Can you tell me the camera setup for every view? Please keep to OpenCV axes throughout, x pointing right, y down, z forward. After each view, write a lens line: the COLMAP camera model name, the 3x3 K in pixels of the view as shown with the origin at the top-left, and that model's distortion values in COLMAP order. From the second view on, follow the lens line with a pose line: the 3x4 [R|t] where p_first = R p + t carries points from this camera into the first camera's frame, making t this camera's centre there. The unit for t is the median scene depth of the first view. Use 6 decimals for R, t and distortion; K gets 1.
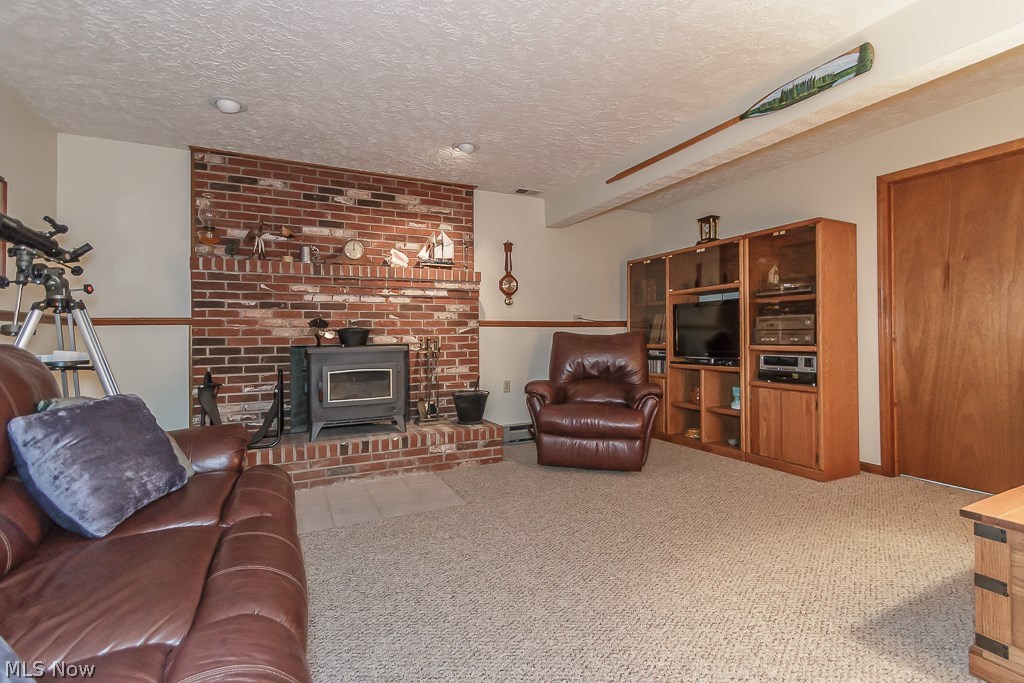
lens RADIAL K [[476.4, 0, 514.1], [0, 476.4, 330.7], [0, 0, 1]] dist [0.001187, 0.000025]
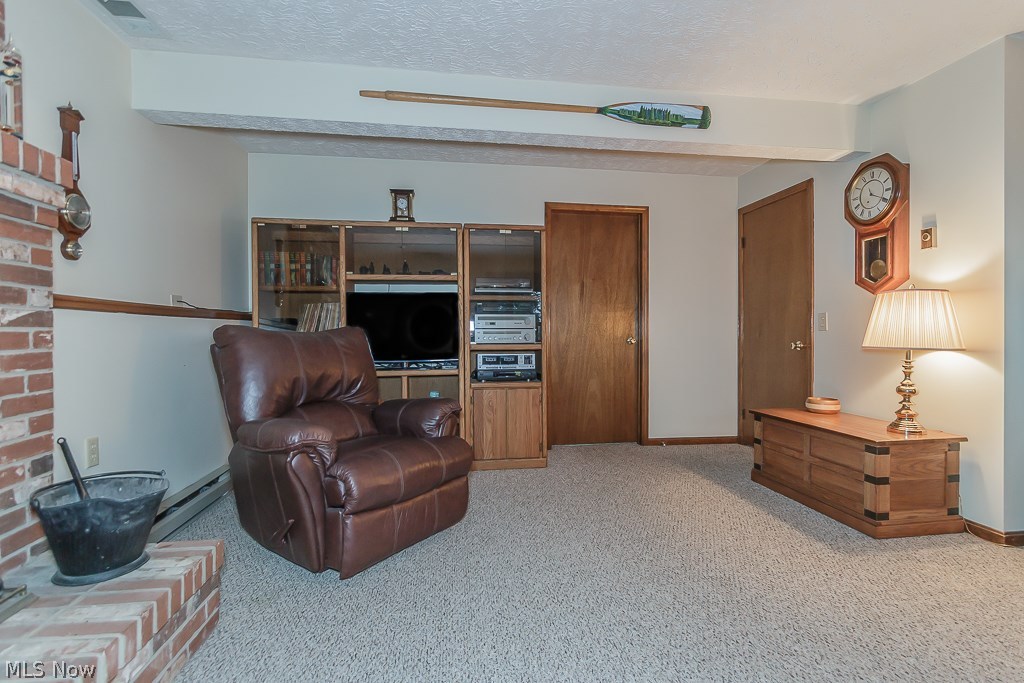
lens RADIAL K [[487.2, 0, 513.1], [0, 487.2, 335.9], [0, 0, 1]] dist [0.000380, -0.000034]
pose [[0.296431, 0.000507, 0.955054, -0.402613], [-0.013569, 0.999901, 0.003681, 0.009190], [-0.954958, -0.014051, 0.296409, 0.664243]]
